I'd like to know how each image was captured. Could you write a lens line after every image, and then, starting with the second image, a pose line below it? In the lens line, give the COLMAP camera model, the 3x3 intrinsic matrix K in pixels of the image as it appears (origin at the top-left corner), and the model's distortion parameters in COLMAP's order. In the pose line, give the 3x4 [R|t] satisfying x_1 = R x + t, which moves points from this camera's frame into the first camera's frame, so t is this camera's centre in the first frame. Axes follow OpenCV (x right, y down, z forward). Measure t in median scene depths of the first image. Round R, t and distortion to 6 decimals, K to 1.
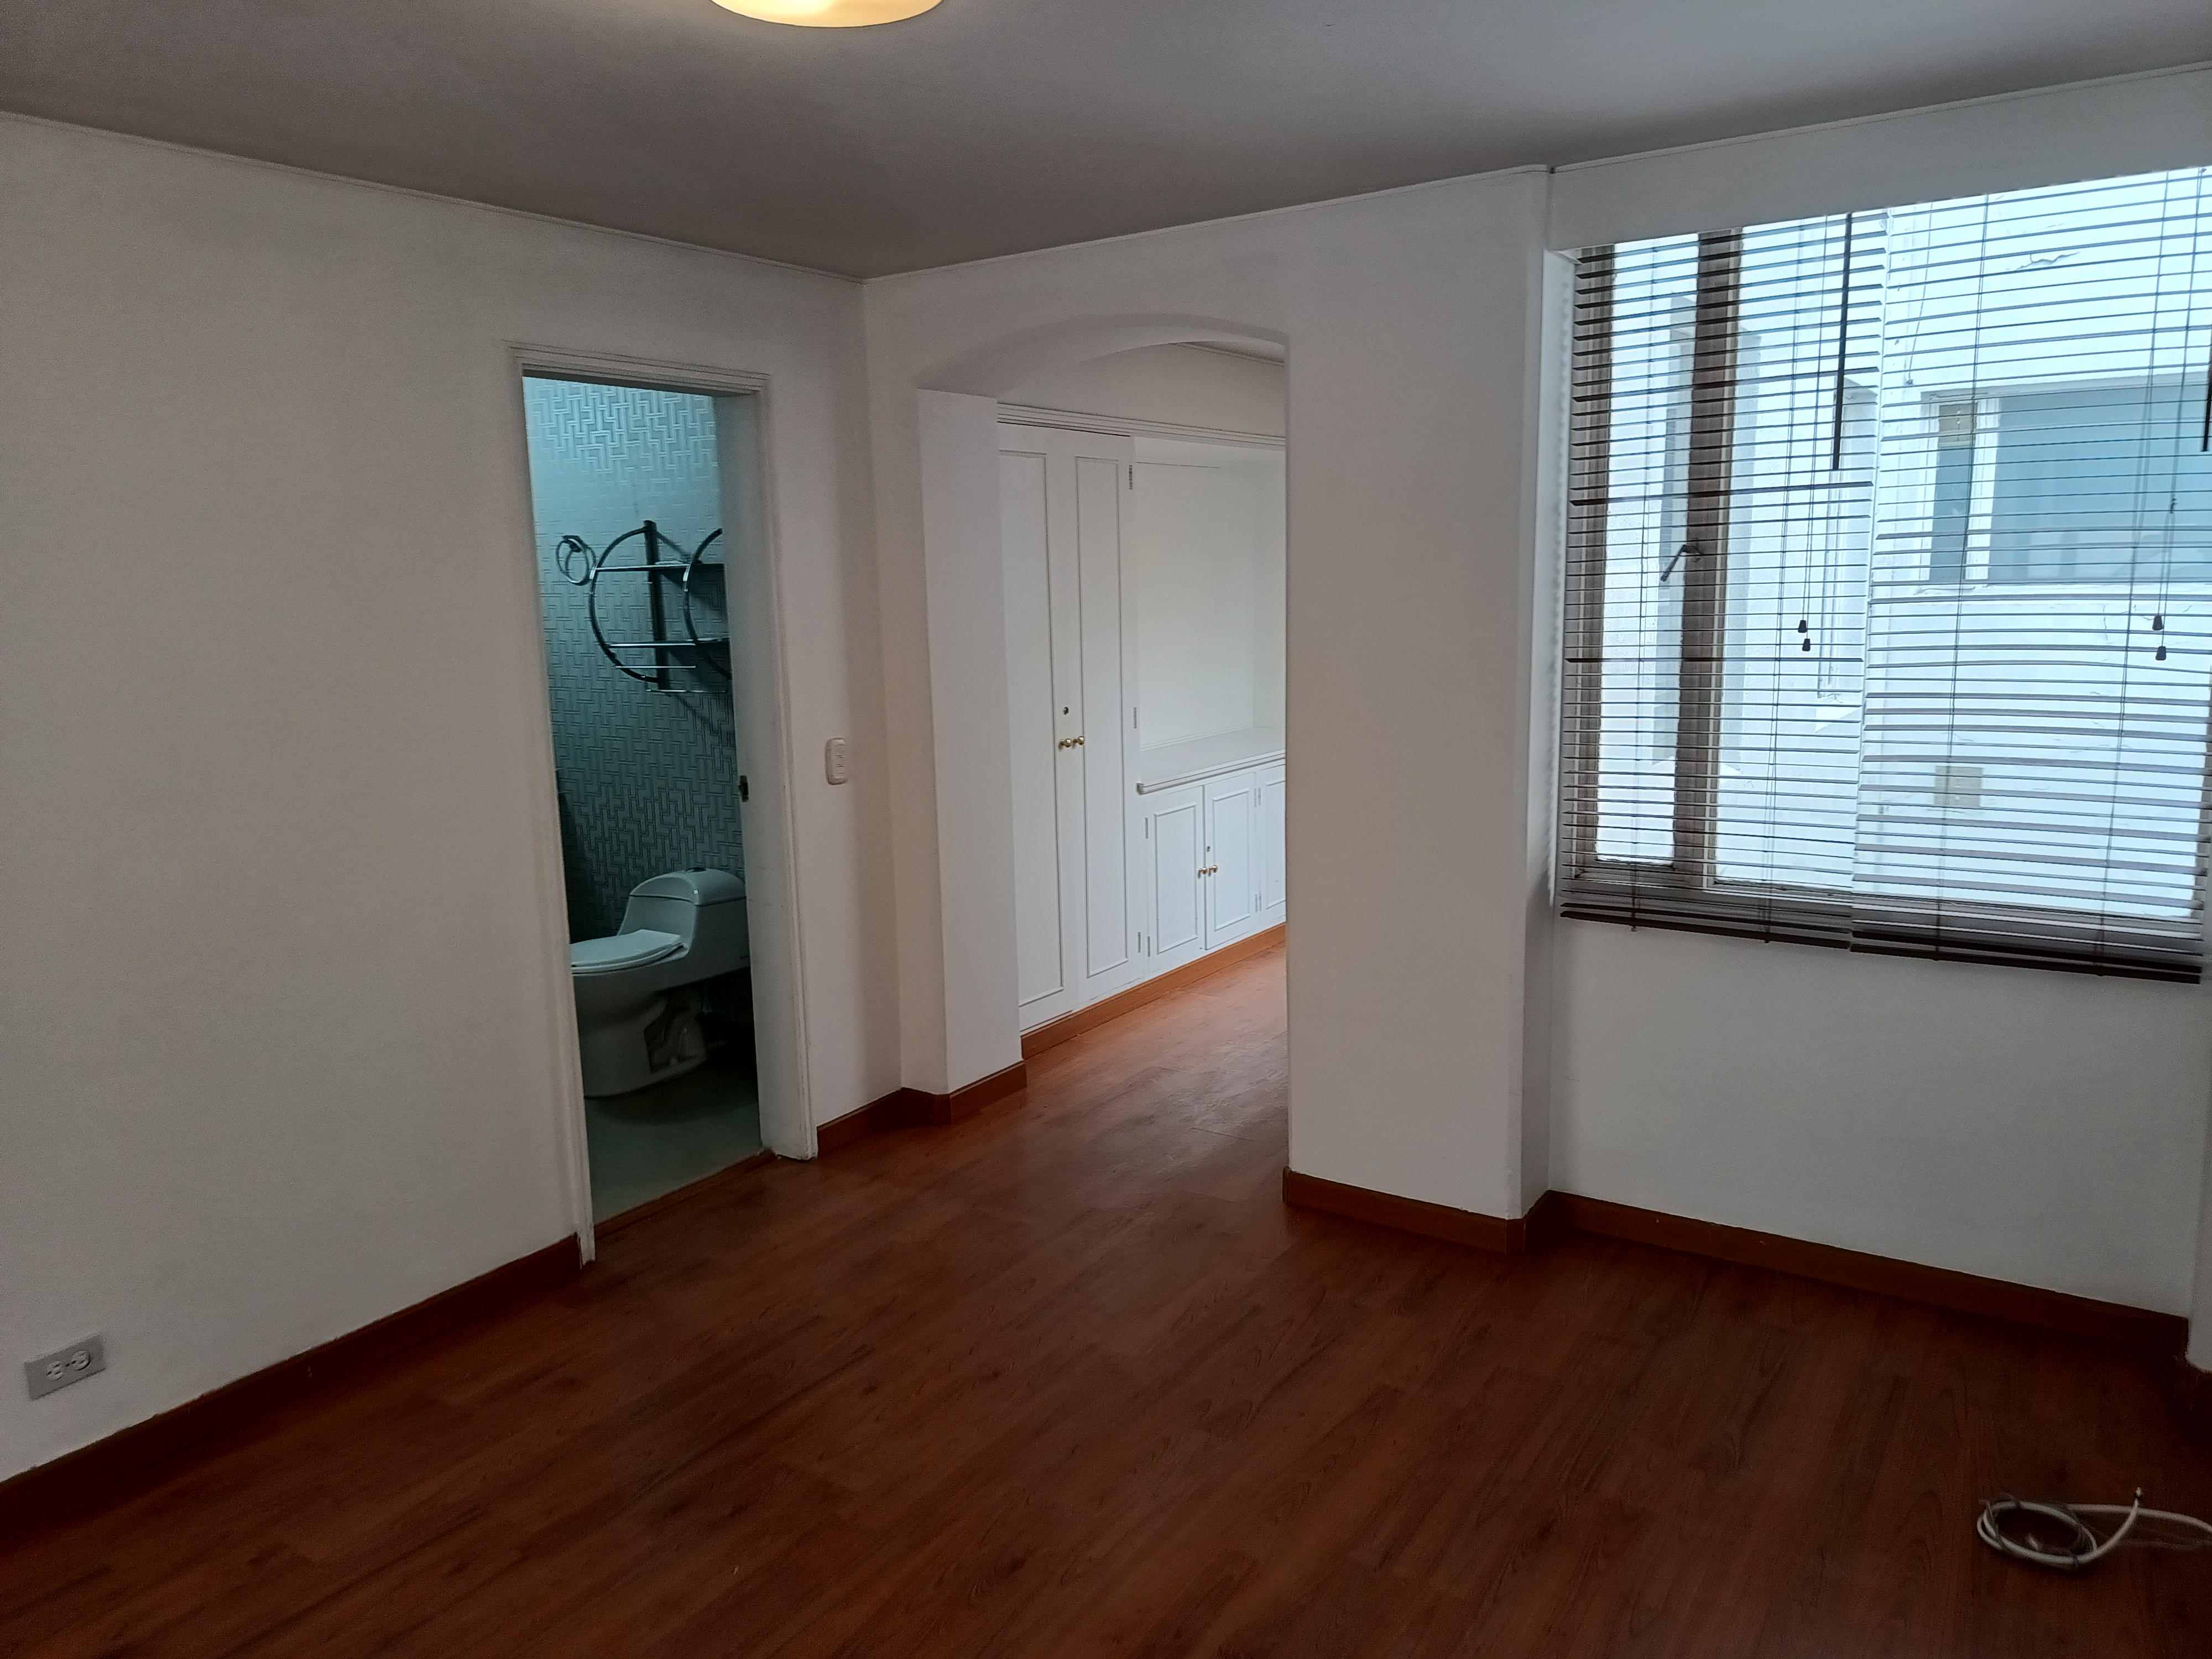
lens RADIAL K [[1543.1, 0, 1125.0], [0, 1543.1, 832.0], [0, 0, 1]] dist [0.057556, -0.083179]
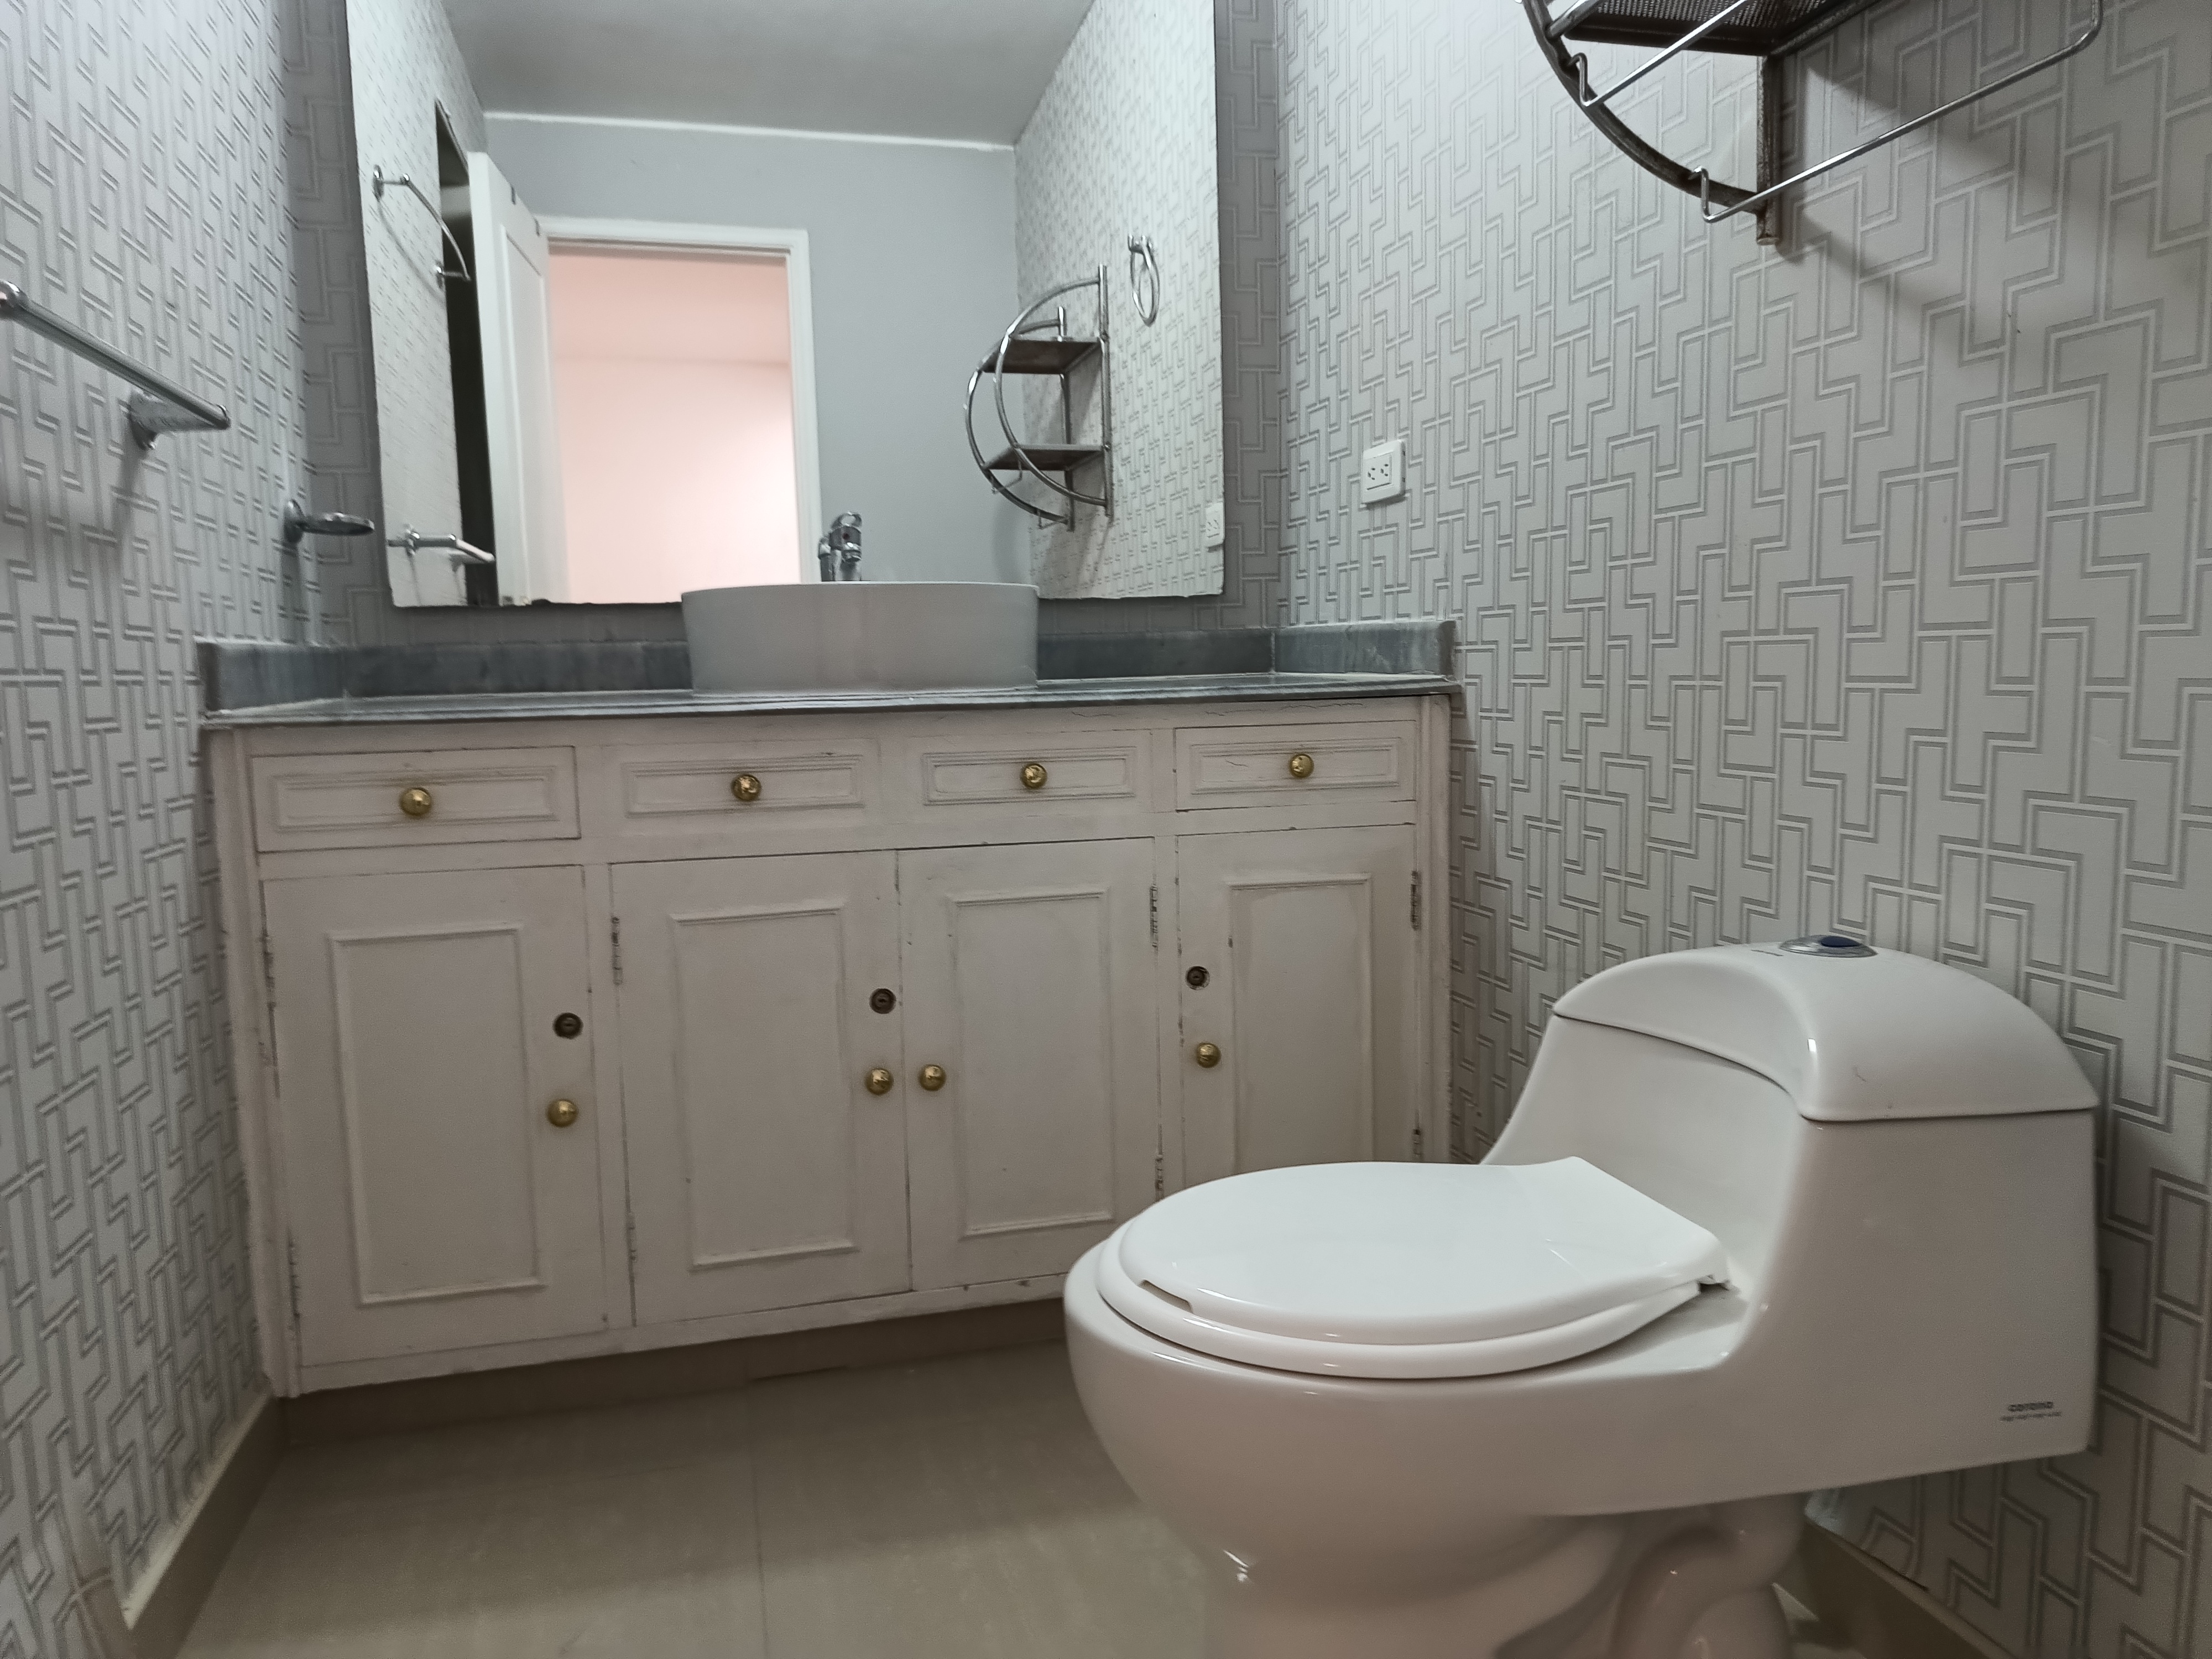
lens RADIAL K [[1543.1, 0, 1125.0], [0, 1543.1, 832.0], [0, 0, 1]] dist [0.057556, -0.083179]
pose [[0.750092, 0.075996, -0.656952, -0.199275], [-0.109983, 0.993877, -0.010605, 0.020927], [0.652124, 0.080208, 0.753858, 0.735285]]
